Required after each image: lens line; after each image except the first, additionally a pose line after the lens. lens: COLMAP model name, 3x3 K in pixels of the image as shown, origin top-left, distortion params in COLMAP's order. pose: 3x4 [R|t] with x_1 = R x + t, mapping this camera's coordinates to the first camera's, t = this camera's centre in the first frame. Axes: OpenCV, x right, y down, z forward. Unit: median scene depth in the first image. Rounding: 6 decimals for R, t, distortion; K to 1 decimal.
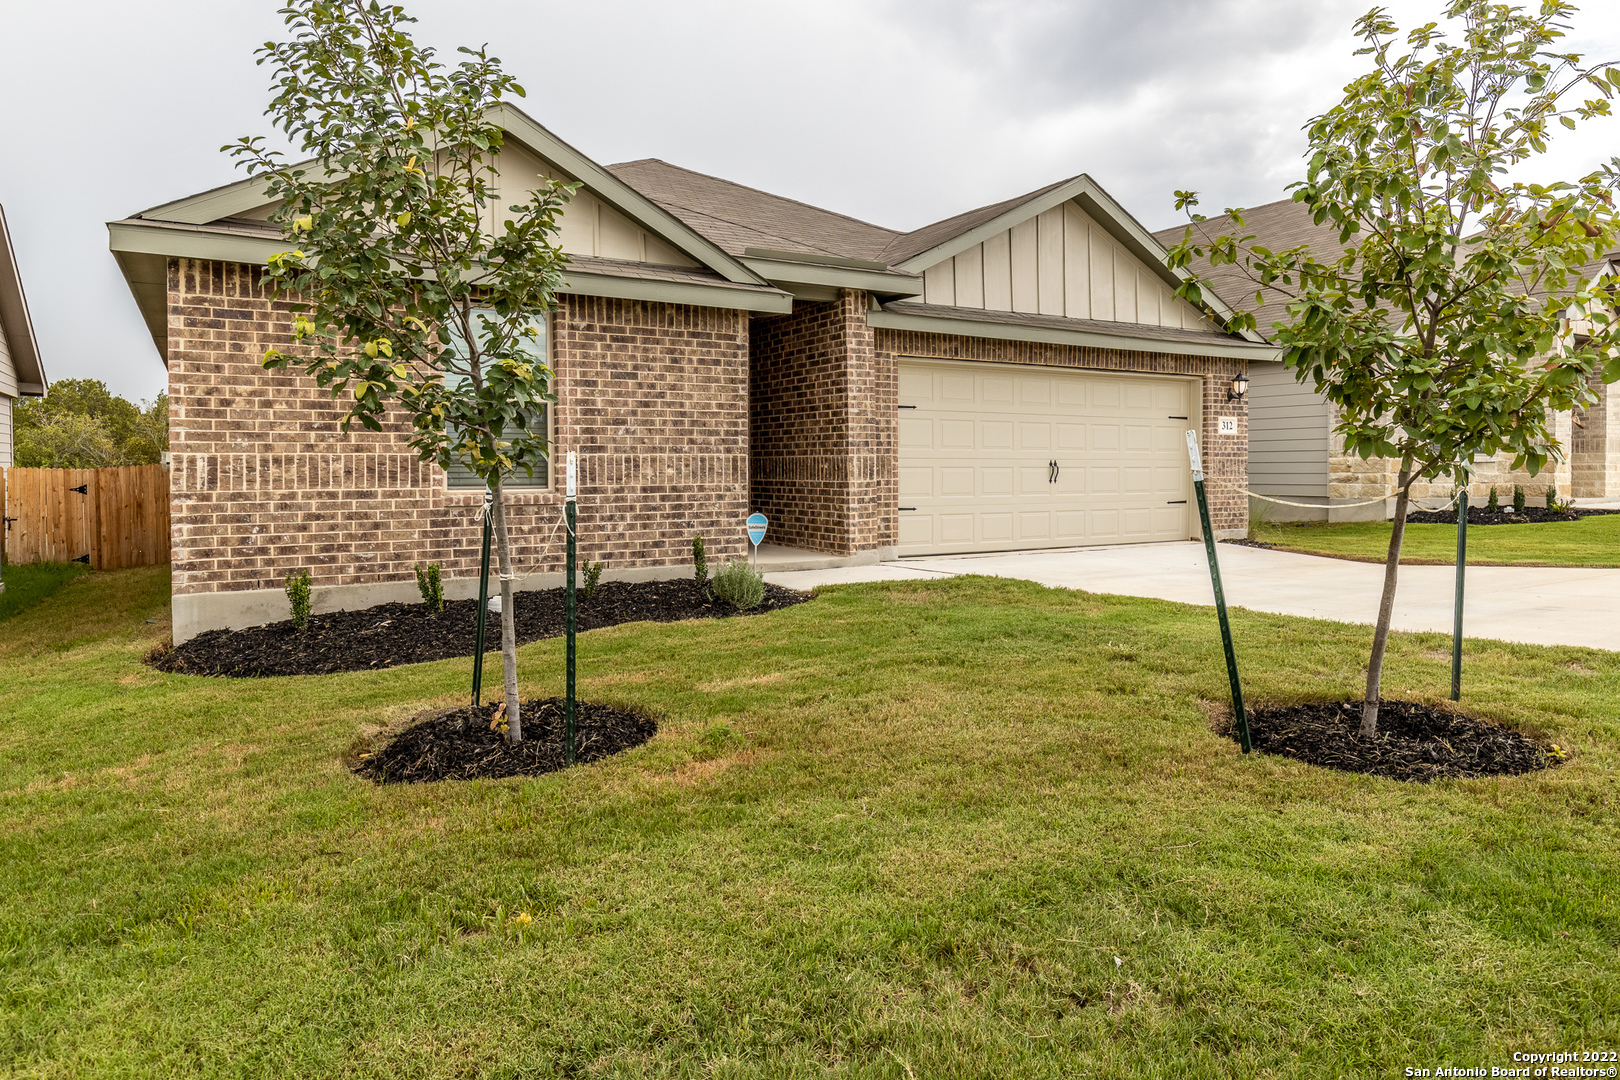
lens RADIAL K [[1024.4, 0, 814.2], [0, 1024.4, 490.8], [0, 0, 1]] dist [0.001291, -0.000743]
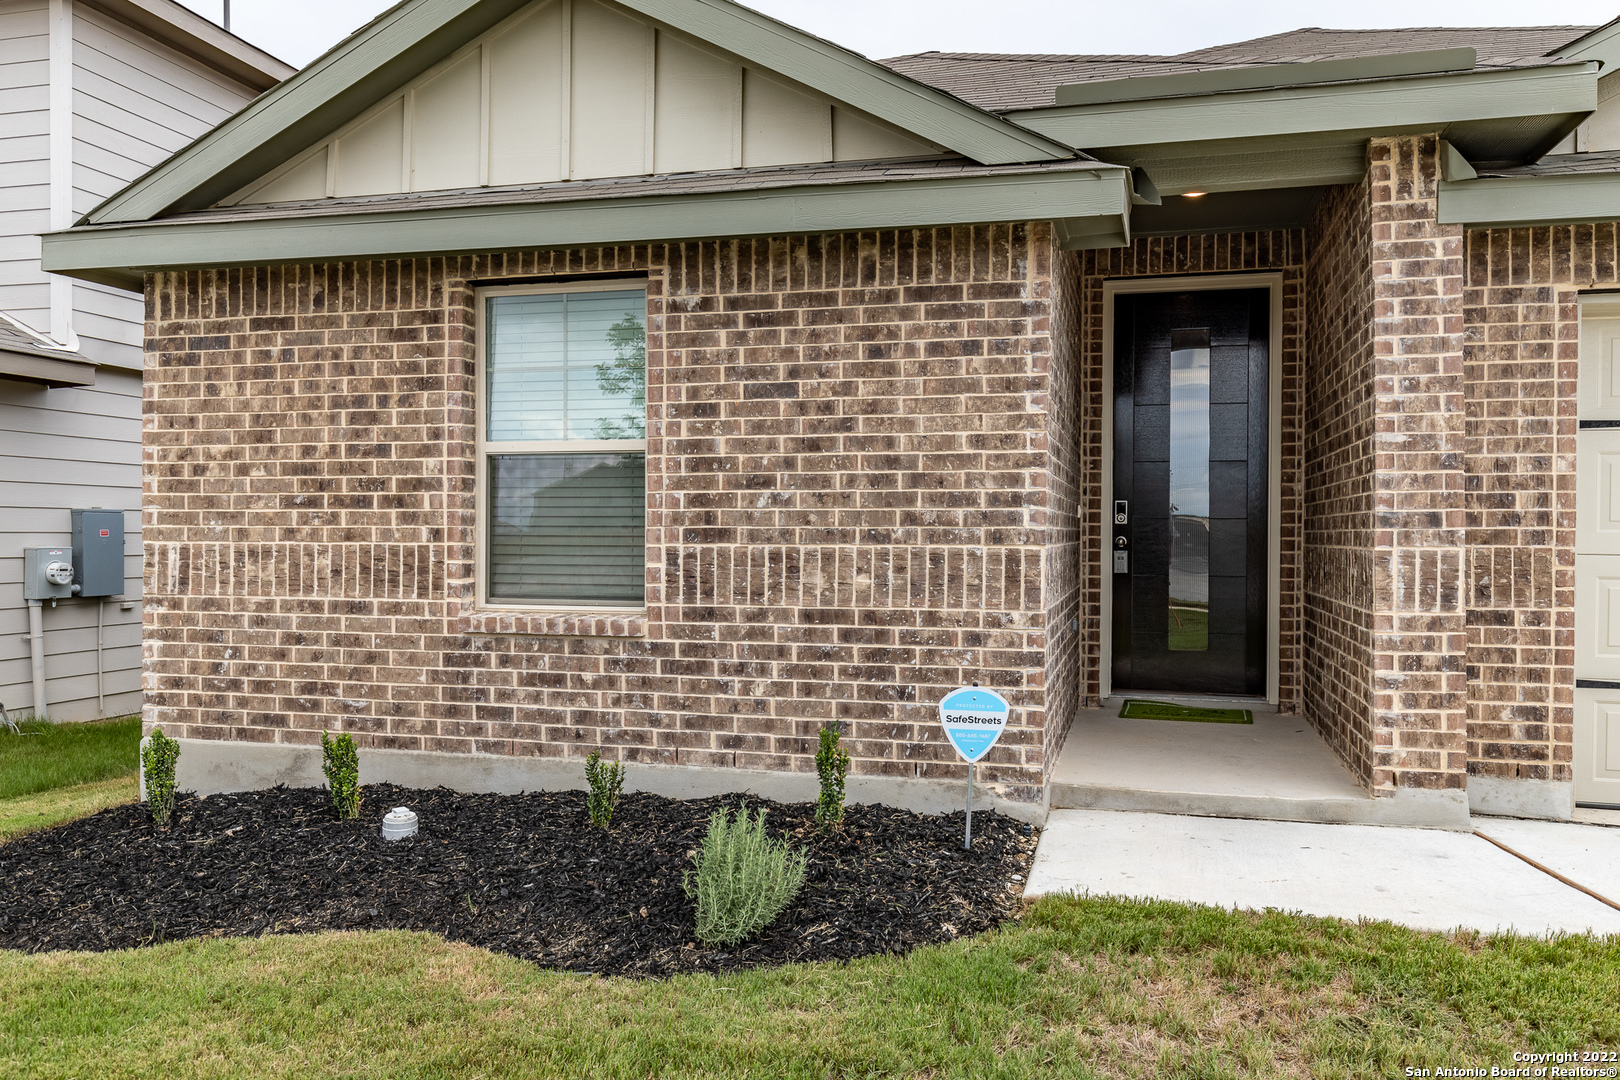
lens RADIAL K [[1214.4, 0, 820.5], [0, 1214.4, 547.7], [0, 0, 1]] dist [-0.003339, -0.004532]
pose [[0.699657, 0.012528, -0.714369, 0.261772], [-0.024614, 0.999675, -0.006575, -0.031086], [0.714054, 0.022183, 0.699739, 0.595683]]
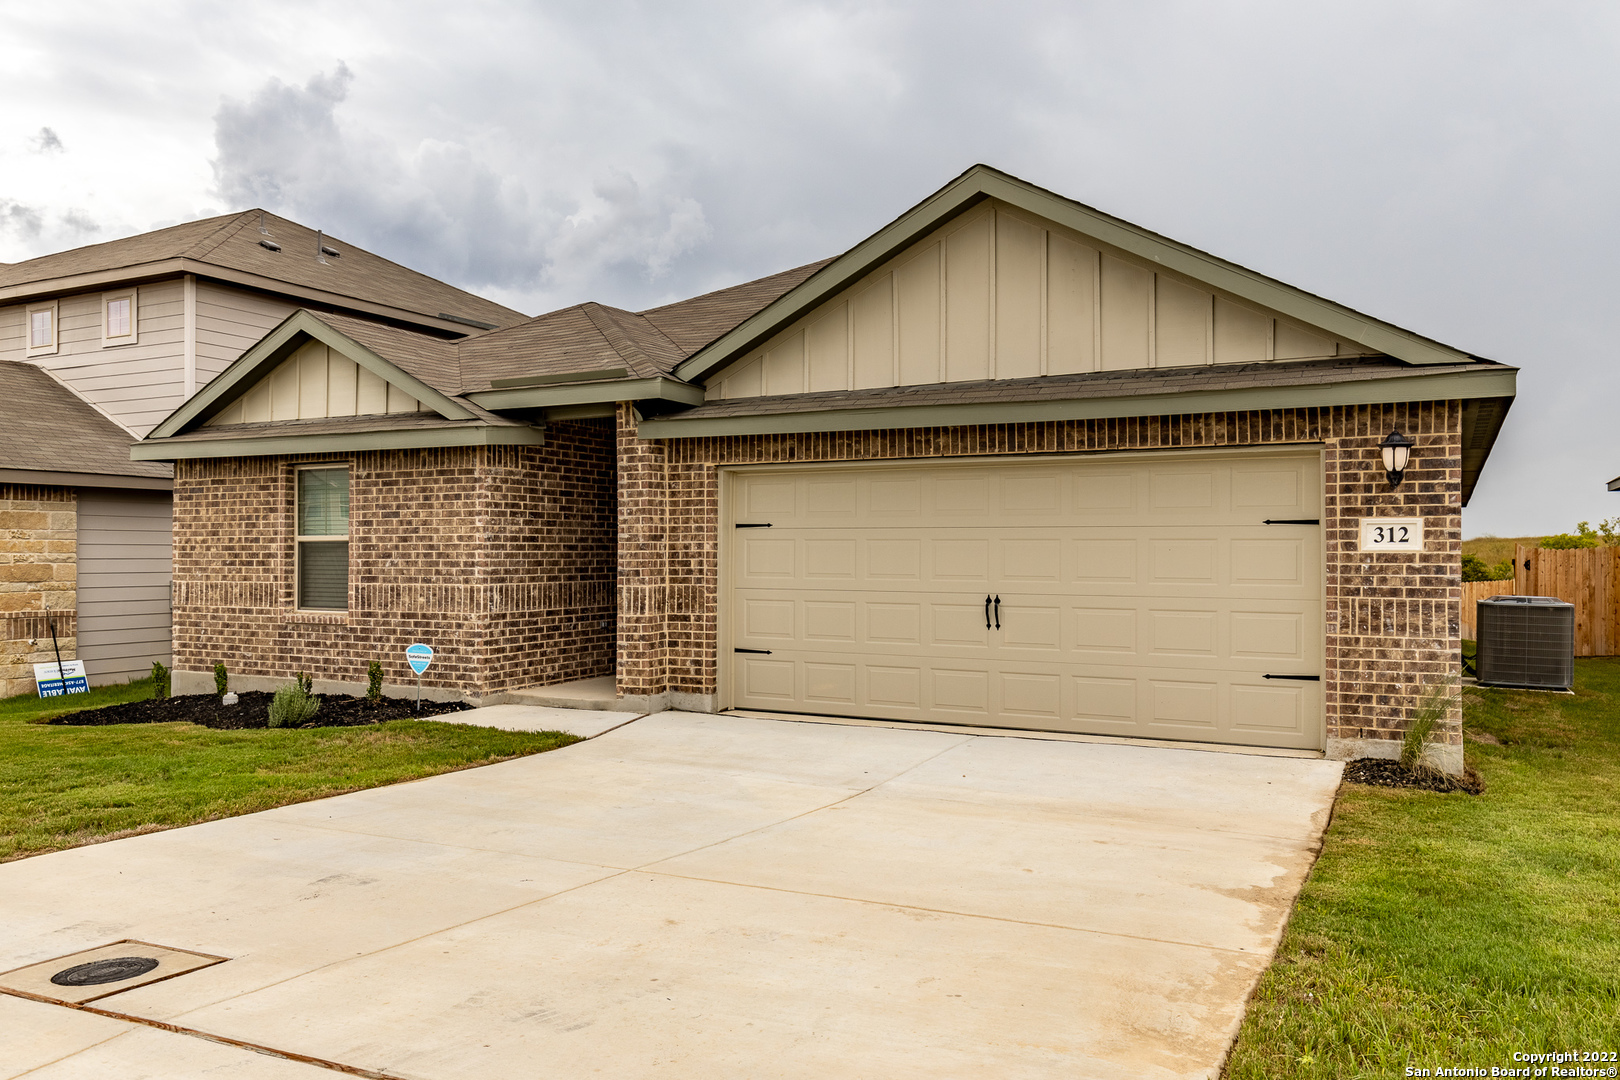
lens RADIAL K [[1265.0, 0, 810.0], [0, 1265.0, 540.0], [0, 0, 1]] dist [-0.042969, 0.001605]
pose [[0.523820, -0.007016, -0.851800, 1.244947], [-0.021584, 0.999536, -0.021506, -0.064123], [0.851556, 0.029650, 0.523425, 0.662656]]
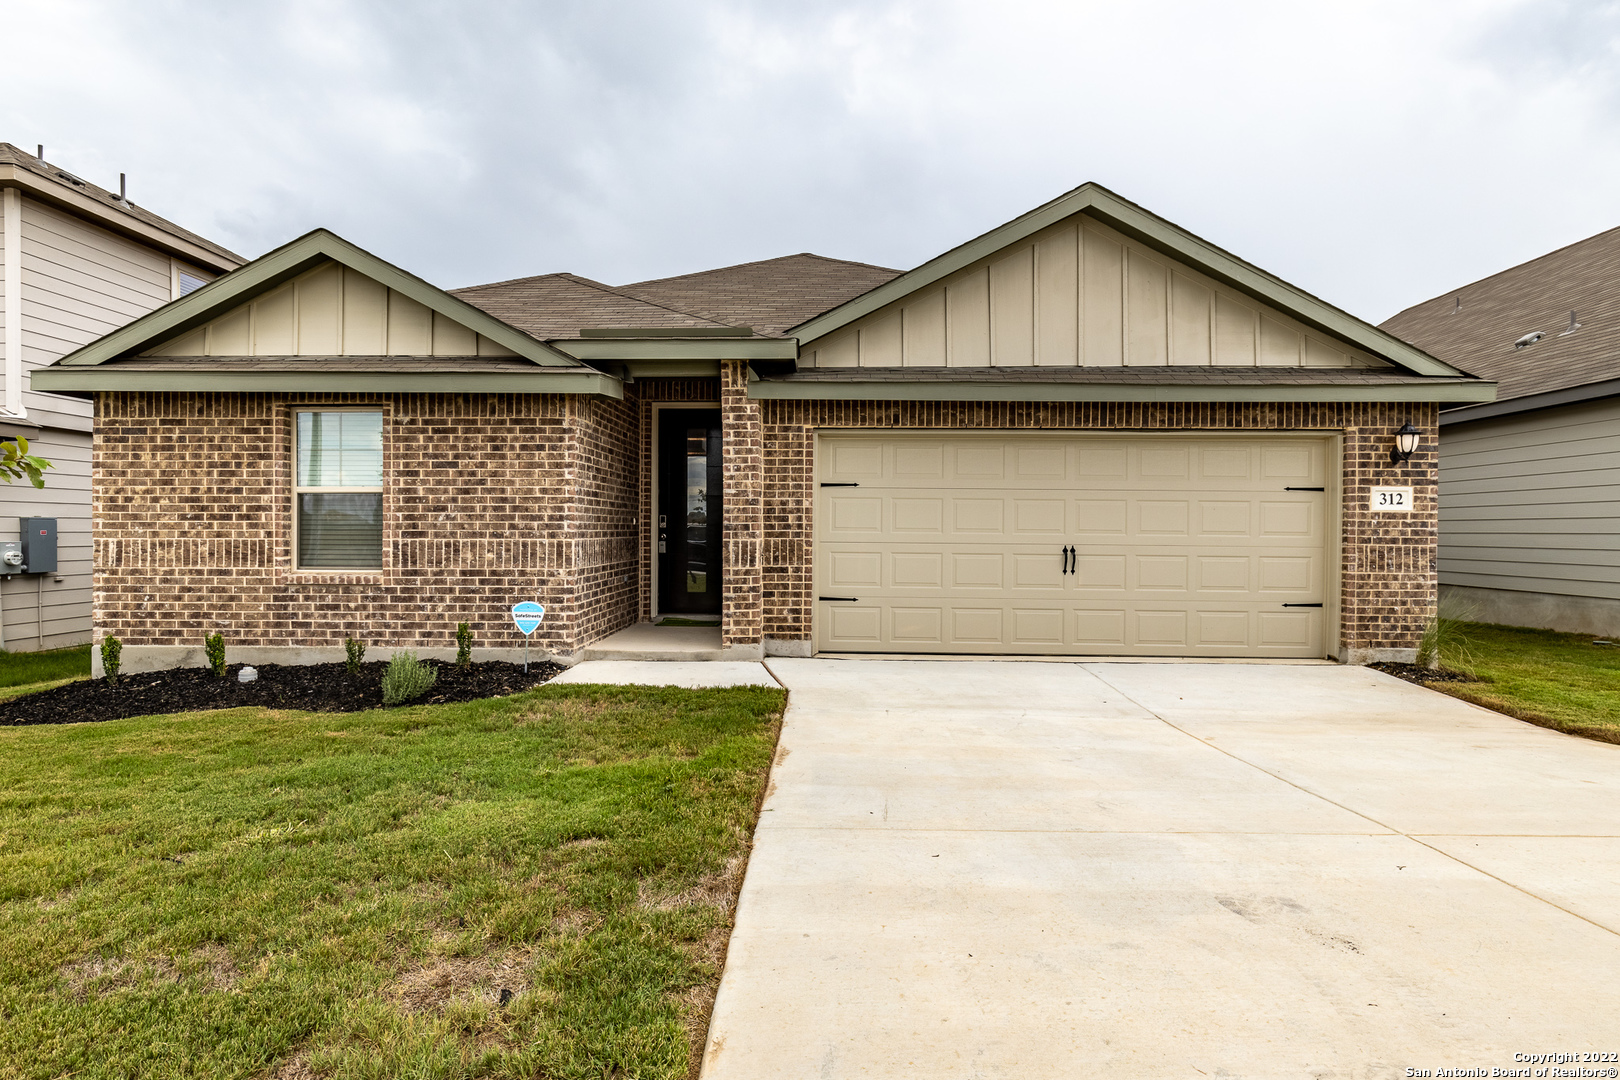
lens RADIAL K [[893.7, 0, 810.0], [0, 893.7, 540.0], [0, 0, 1]] dist [-0.021186, 0.003395]
pose [[0.845780, 0.010555, -0.533427, 0.620874], [-0.019303, 0.999755, -0.010823, -0.032146], [0.533182, 0.019451, 0.845777, 0.423717]]
